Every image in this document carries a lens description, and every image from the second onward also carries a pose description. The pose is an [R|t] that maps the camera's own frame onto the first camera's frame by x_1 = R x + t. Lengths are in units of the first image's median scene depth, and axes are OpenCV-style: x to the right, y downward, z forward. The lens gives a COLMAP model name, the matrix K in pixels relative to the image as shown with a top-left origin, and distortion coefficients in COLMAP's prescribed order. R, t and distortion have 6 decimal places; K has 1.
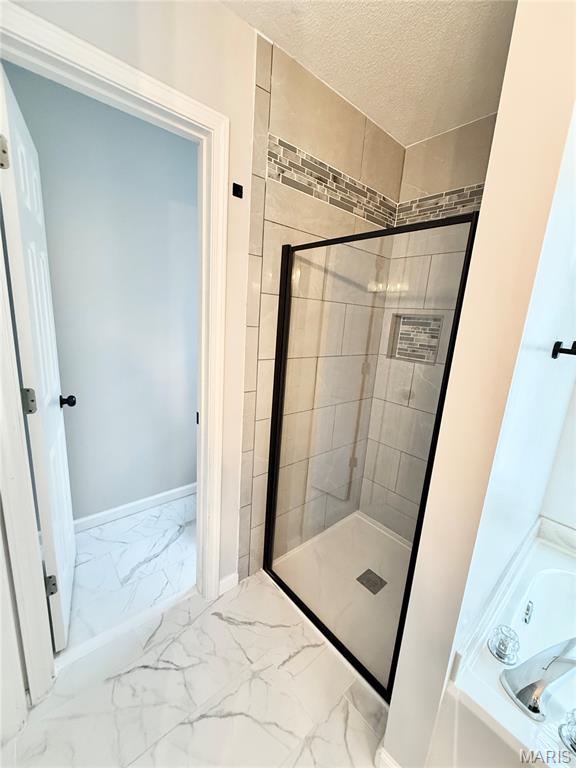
lens RADIAL K [[306.4, 0, 288.0], [0, 306.4, 384.0], [0, 0, 1]] dist [-0.001401, -0.000154]
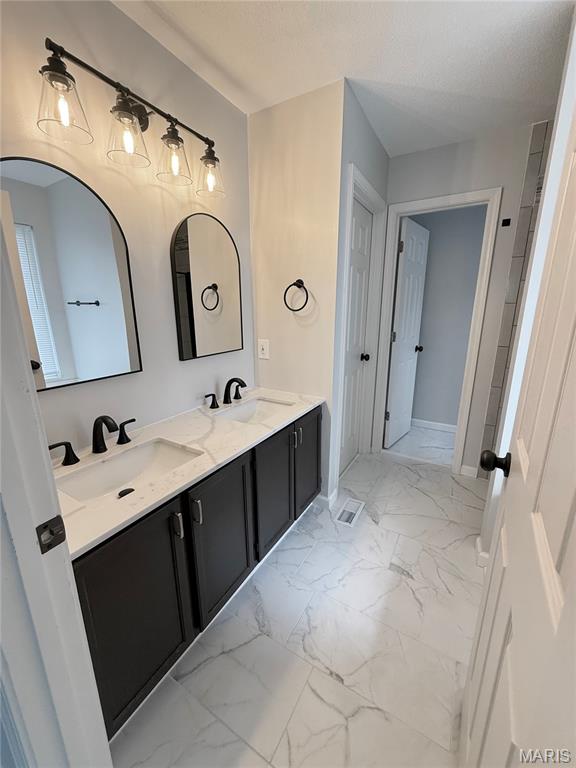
lens RADIAL K [[306.4, 0, 288.0], [0, 306.4, 384.0], [0, 0, 1]] dist [-0.001401, -0.000154]
pose [[0.328620, 0.162588, -0.930362, 1.162572], [-0.179119, 0.977922, 0.107631, 0.281532], [0.927322, 0.131276, 0.350487, -0.604696]]
